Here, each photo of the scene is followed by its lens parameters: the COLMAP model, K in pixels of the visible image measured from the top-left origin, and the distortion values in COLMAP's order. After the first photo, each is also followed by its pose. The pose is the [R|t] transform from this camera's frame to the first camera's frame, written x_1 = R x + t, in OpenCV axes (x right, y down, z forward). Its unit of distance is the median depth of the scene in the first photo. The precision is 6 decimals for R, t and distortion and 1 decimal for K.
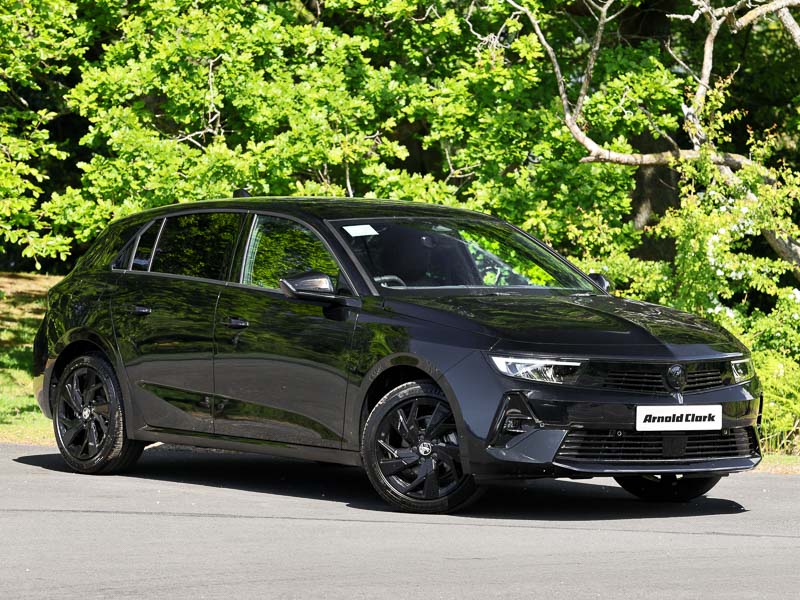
lens RADIAL K [[5808.9, 0, 400.0], [0, 5808.9, 300.0], [0, 0, 1]] dist [-0.209764, -13.135821]
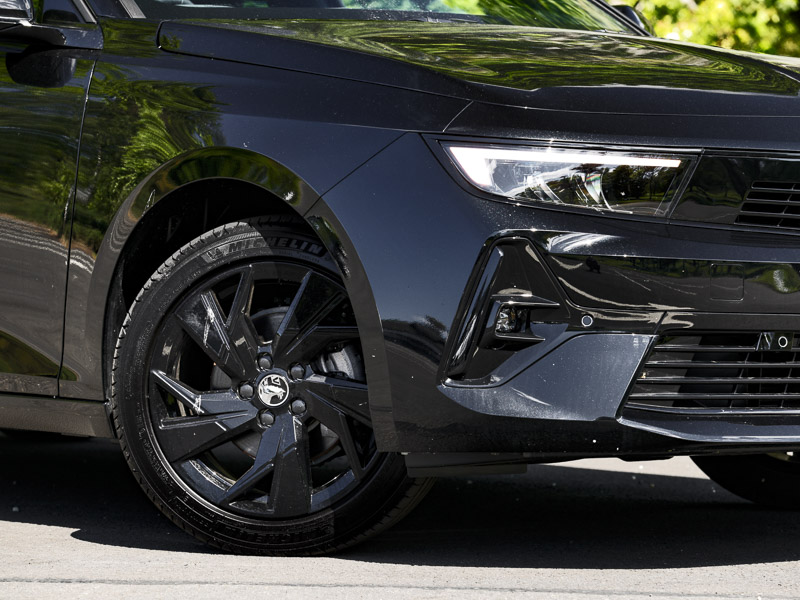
lens RADIAL K [[5810.9, 0, 400.0], [0, 5810.9, 300.0], [0, 0, 1]] dist [0.679996, -15.257032]
pose [[0.998317, -0.013920, 0.056302, -0.009249], [0.013793, 0.999901, 0.002634, 0.018555], [-0.056333, -0.001853, 0.998410, 0.605136]]
